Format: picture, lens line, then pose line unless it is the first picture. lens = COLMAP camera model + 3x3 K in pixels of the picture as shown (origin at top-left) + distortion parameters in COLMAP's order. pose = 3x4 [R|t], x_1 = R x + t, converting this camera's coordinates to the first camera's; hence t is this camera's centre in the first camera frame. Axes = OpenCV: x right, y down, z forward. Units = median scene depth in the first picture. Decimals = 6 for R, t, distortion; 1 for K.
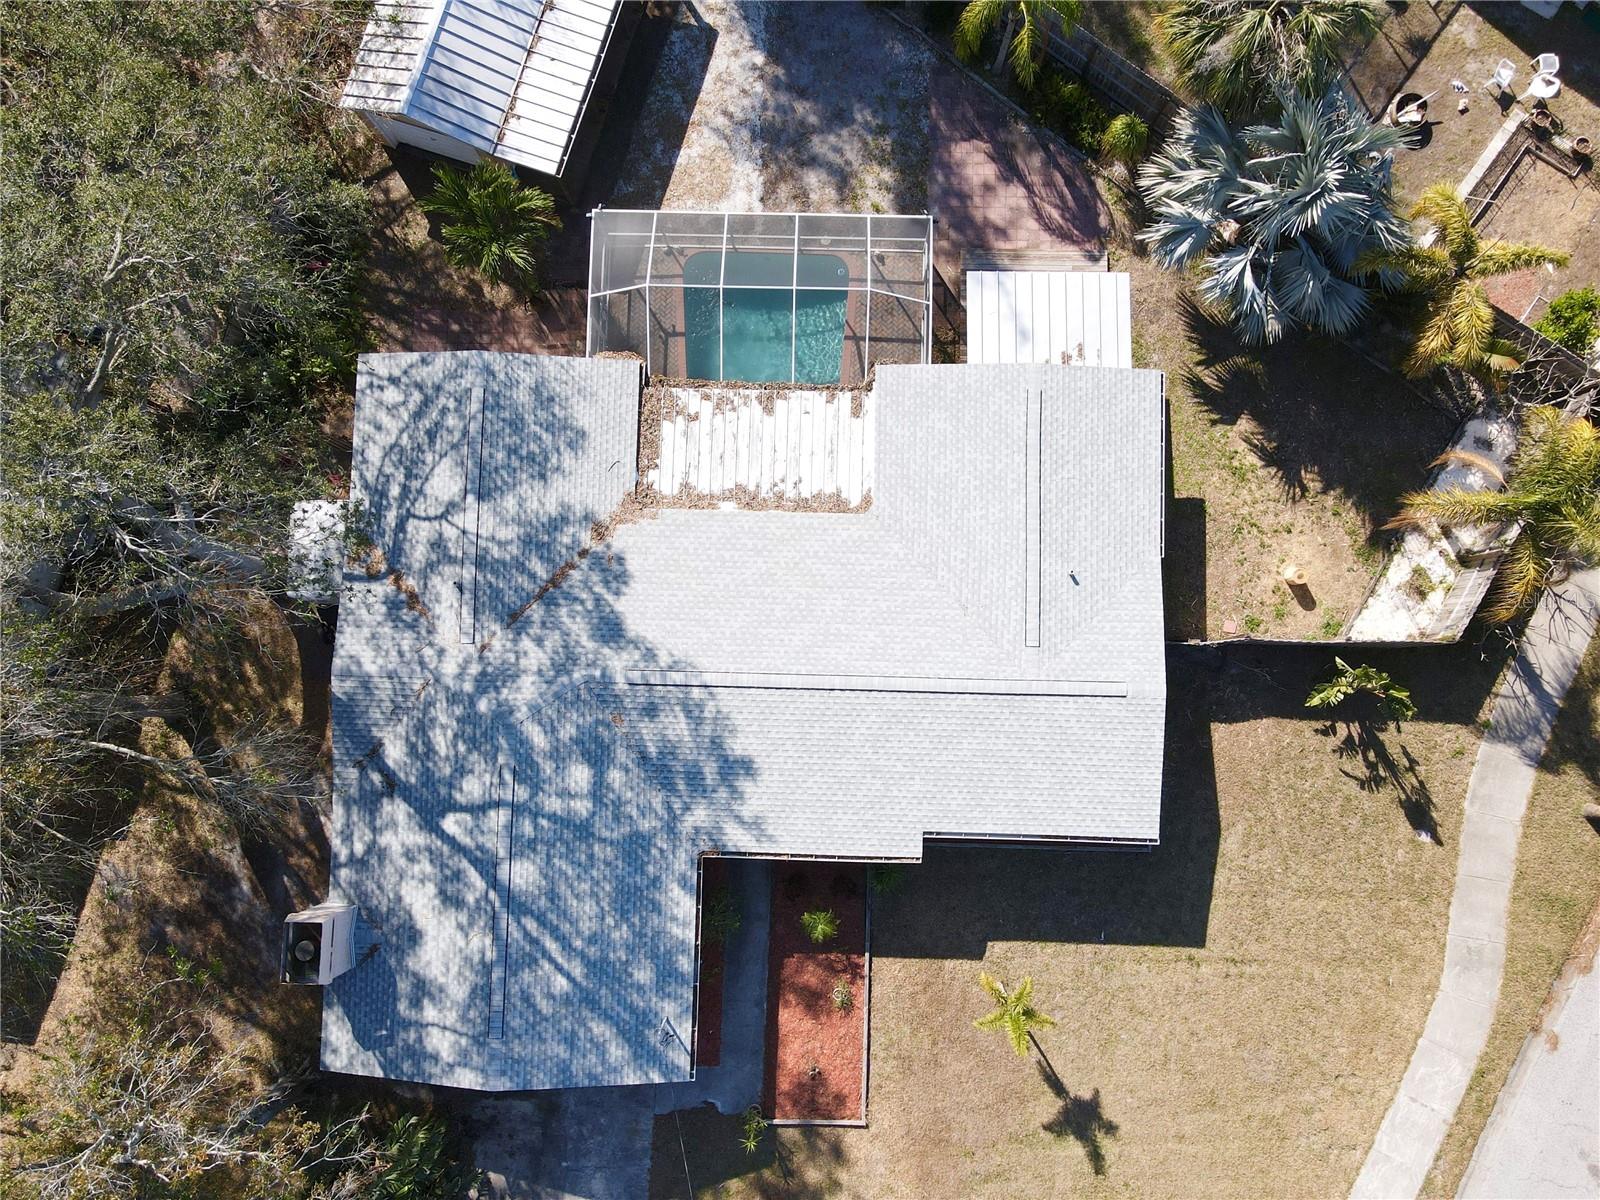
lens RADIAL K [[1169.3, 0, 802.7], [0, 1169.3, 603.5], [0, 0, 1]] dist [0.001526, 0.026147]
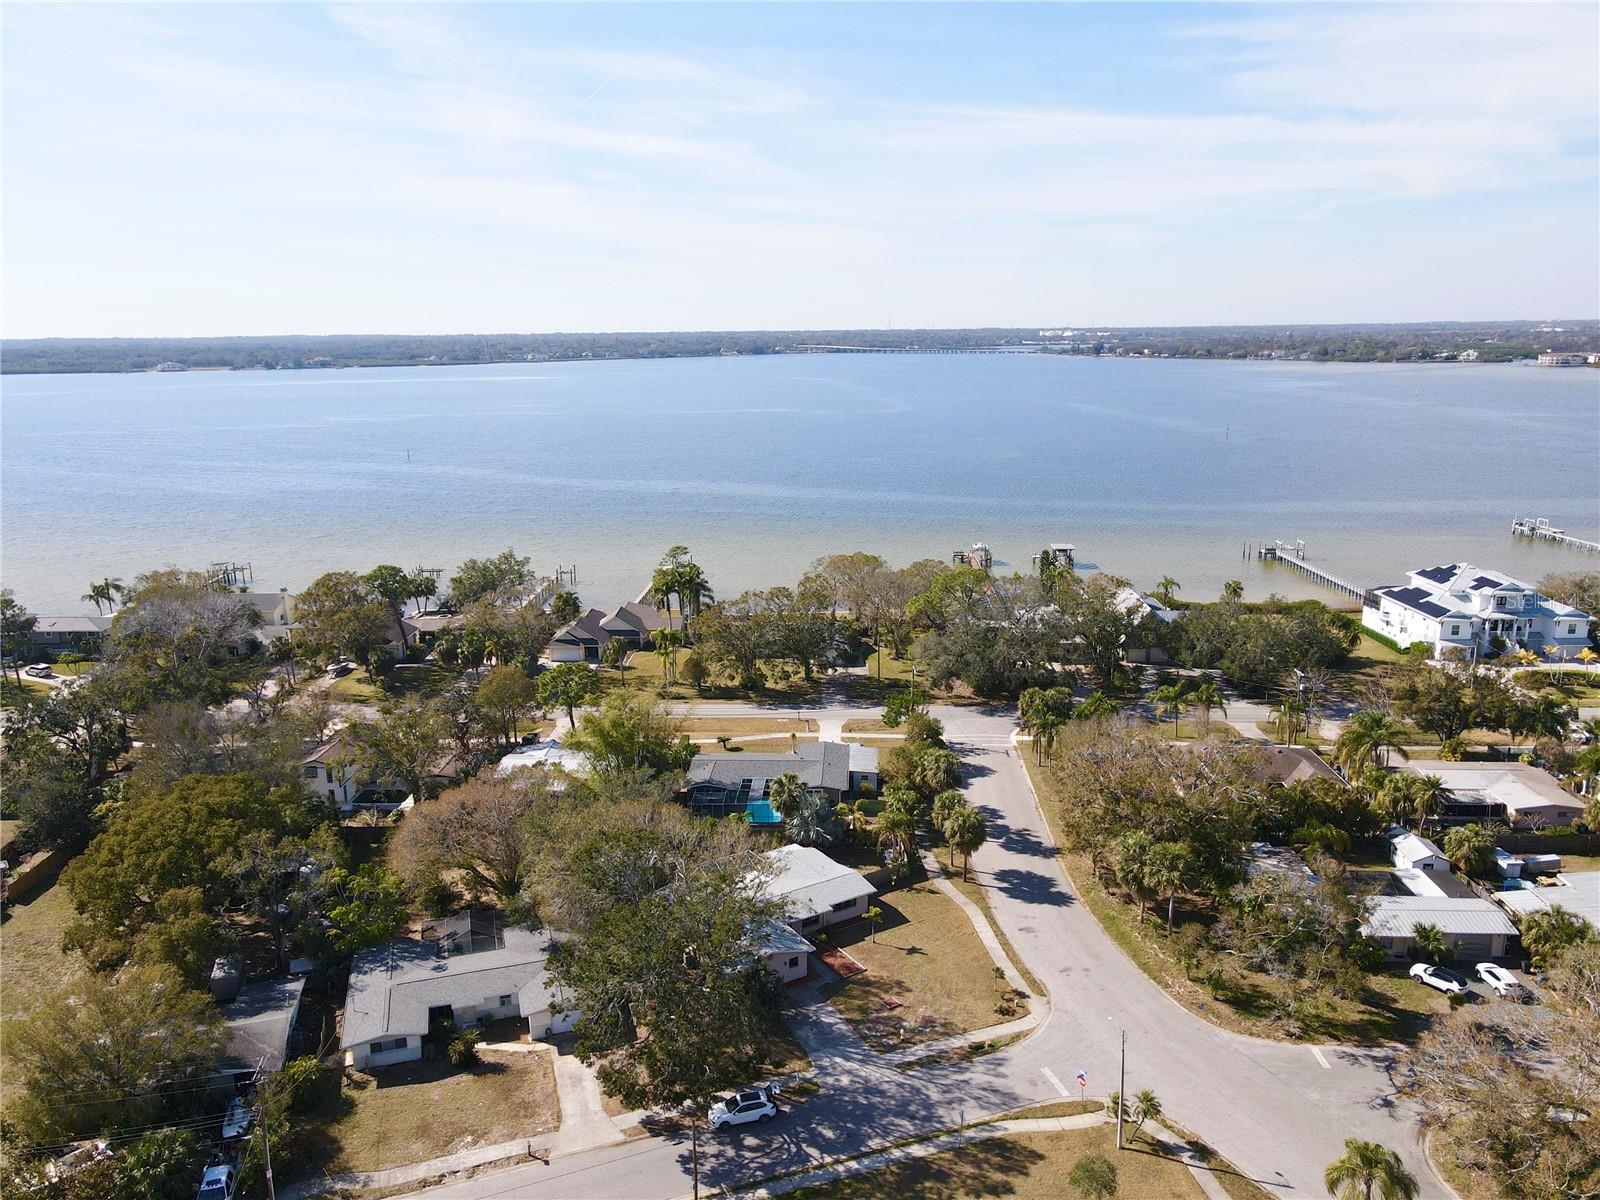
lens RADIAL K [[1169.3, 0, 802.7], [0, 1169.3, 603.5], [0, 0, 1]] dist [0.001526, 0.026147]
pose [[0.831331, -0.121939, 0.542236, -1.918030], [0.553739, 0.265208, -0.789327, 2.882548], [-0.047555, 0.956449, 0.287998, -1.076591]]
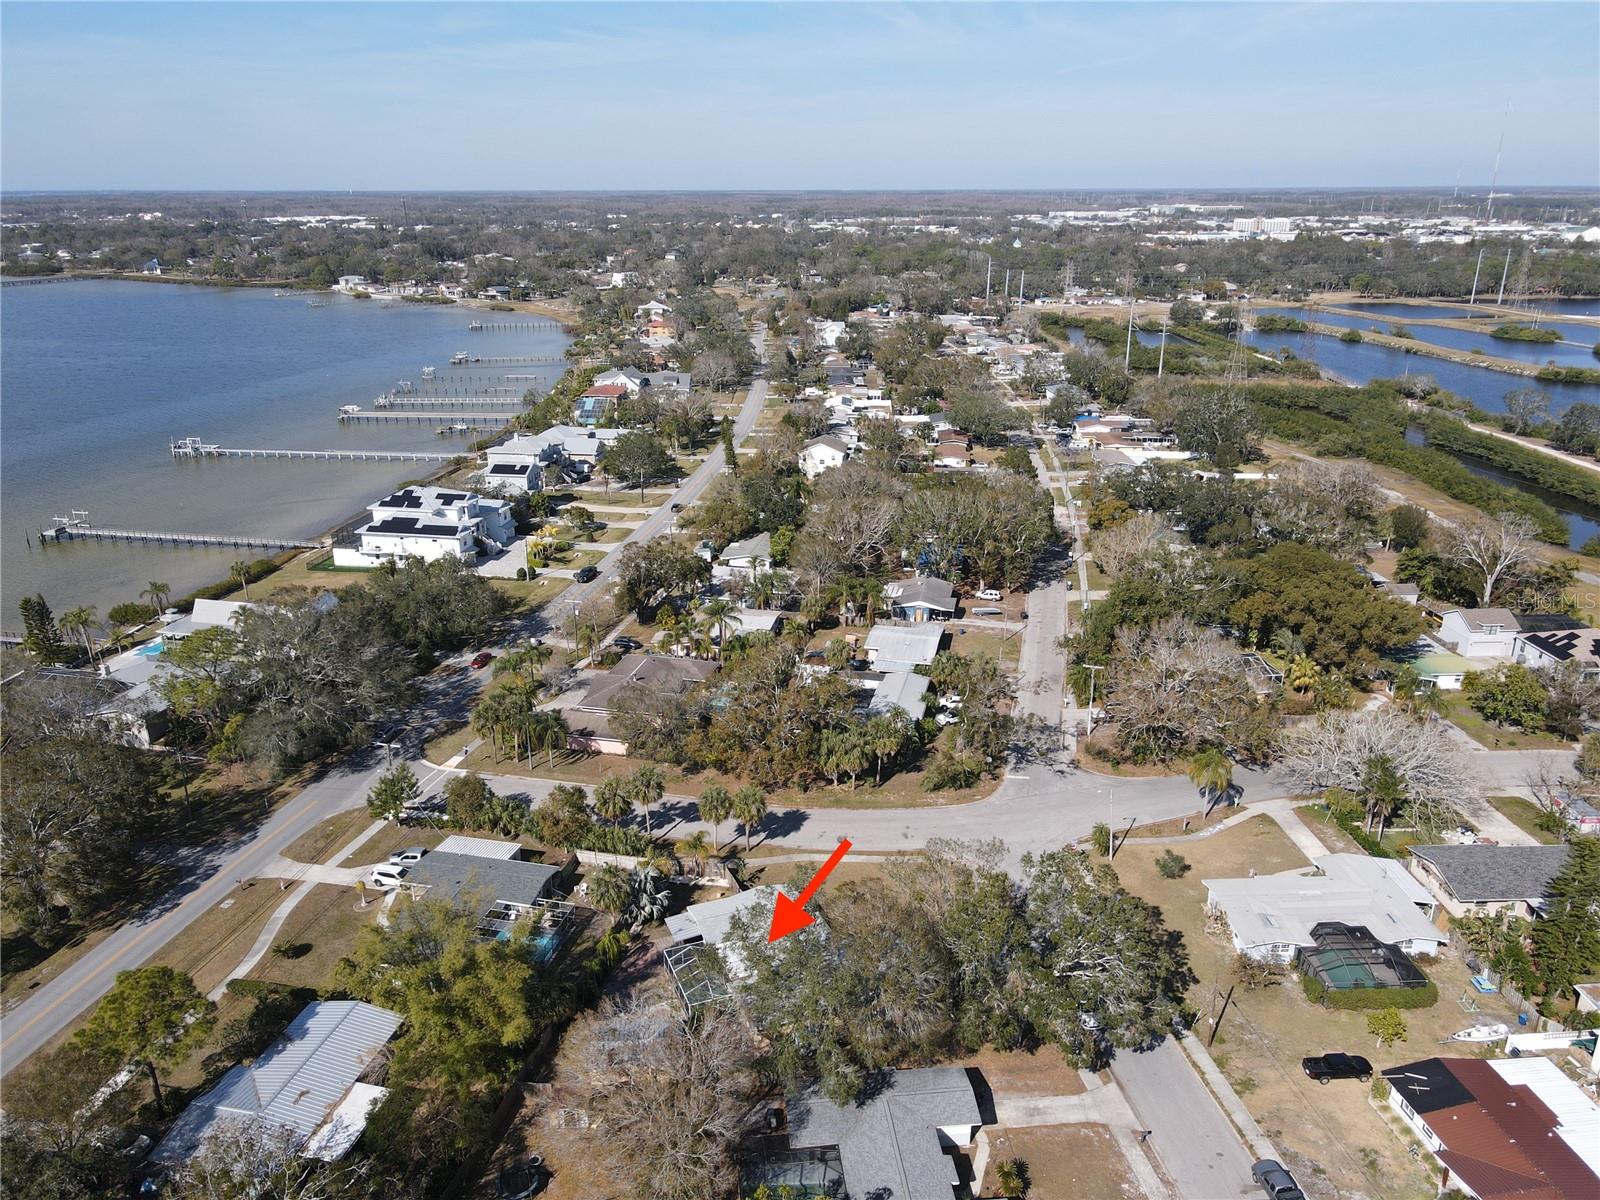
lens RADIAL K [[1169.3, 0, 802.7], [0, 1169.3, 603.5], [0, 0, 1]] dist [0.001526, 0.026147]
pose [[-0.395986, -0.293512, 0.870084, -3.071940], [0.915680, -0.055279, 0.398089, -1.385864], [-0.068746, 0.954356, 0.290653, -1.222508]]
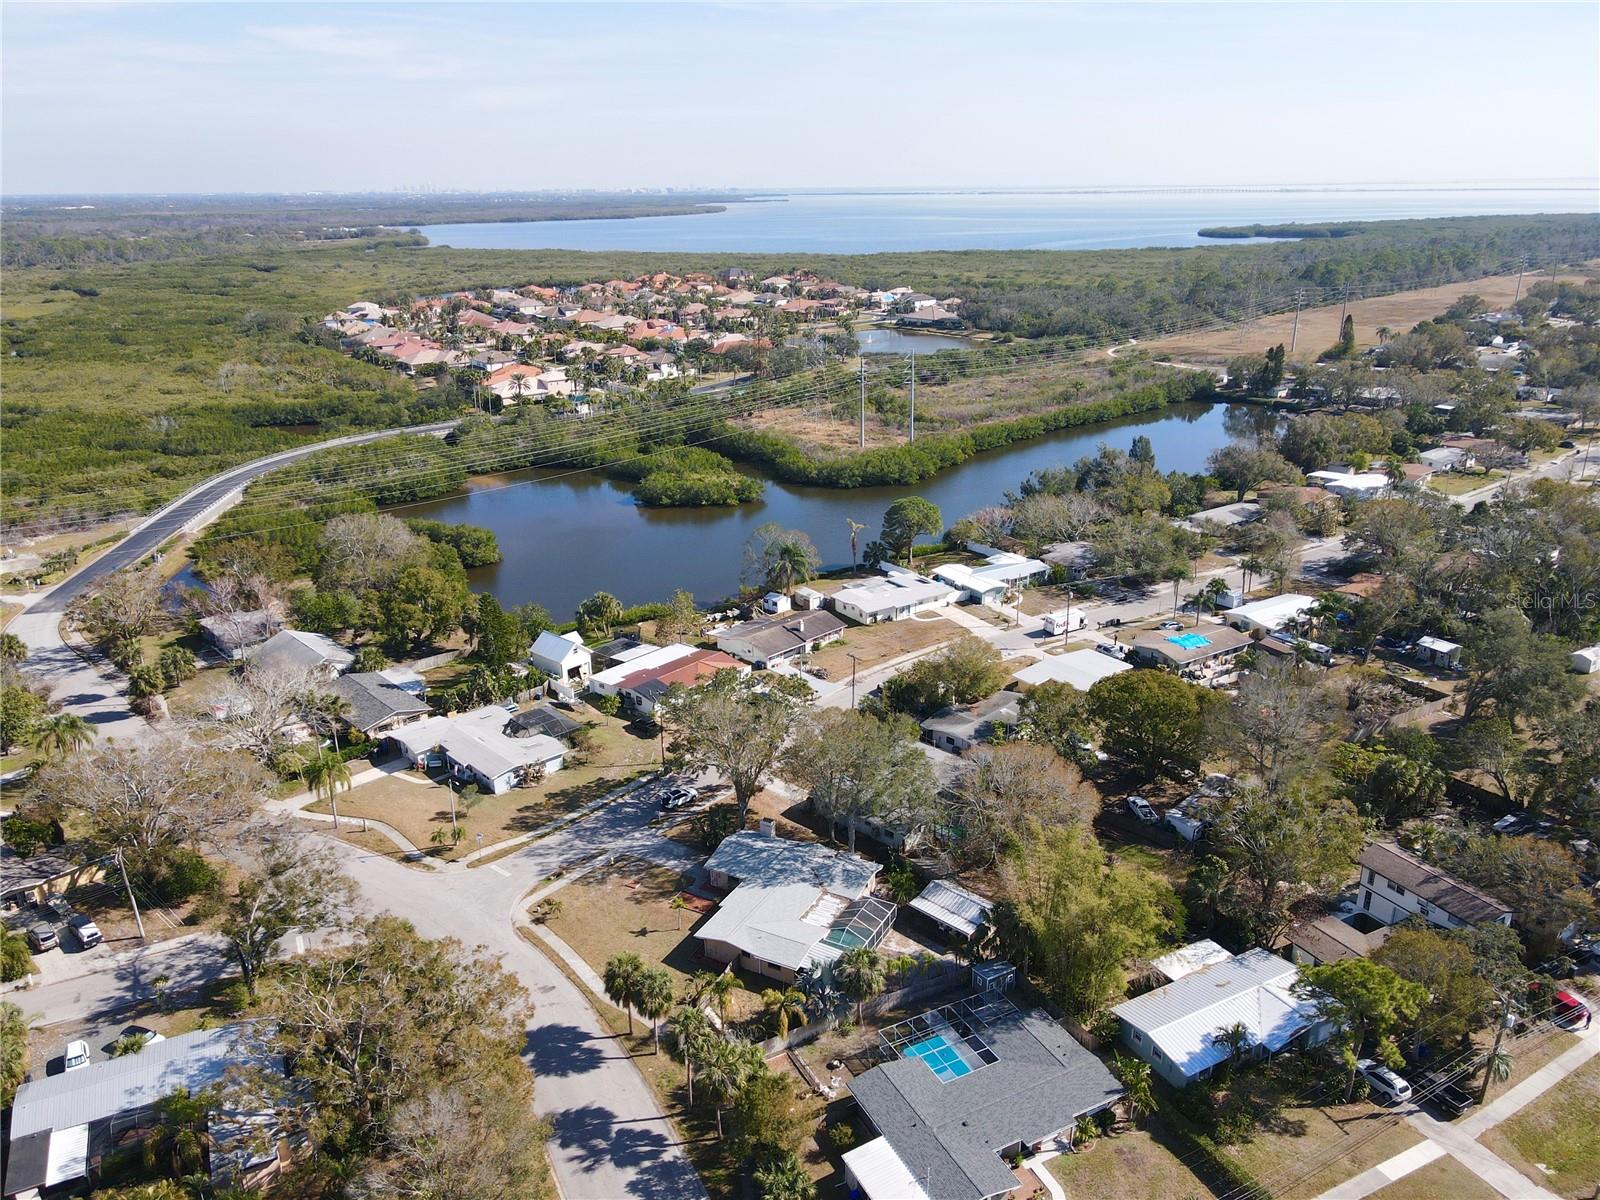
lens RADIAL K [[1169.3, 0, 802.7], [0, 1169.3, 603.5], [0, 0, 1]] dist [0.001526, 0.026147]
pose [[-0.442871, 0.322661, -0.836513, 3.050584], [-0.891722, -0.061473, 0.448389, -1.824826], [0.093255, 0.944516, 0.314949, -1.301775]]
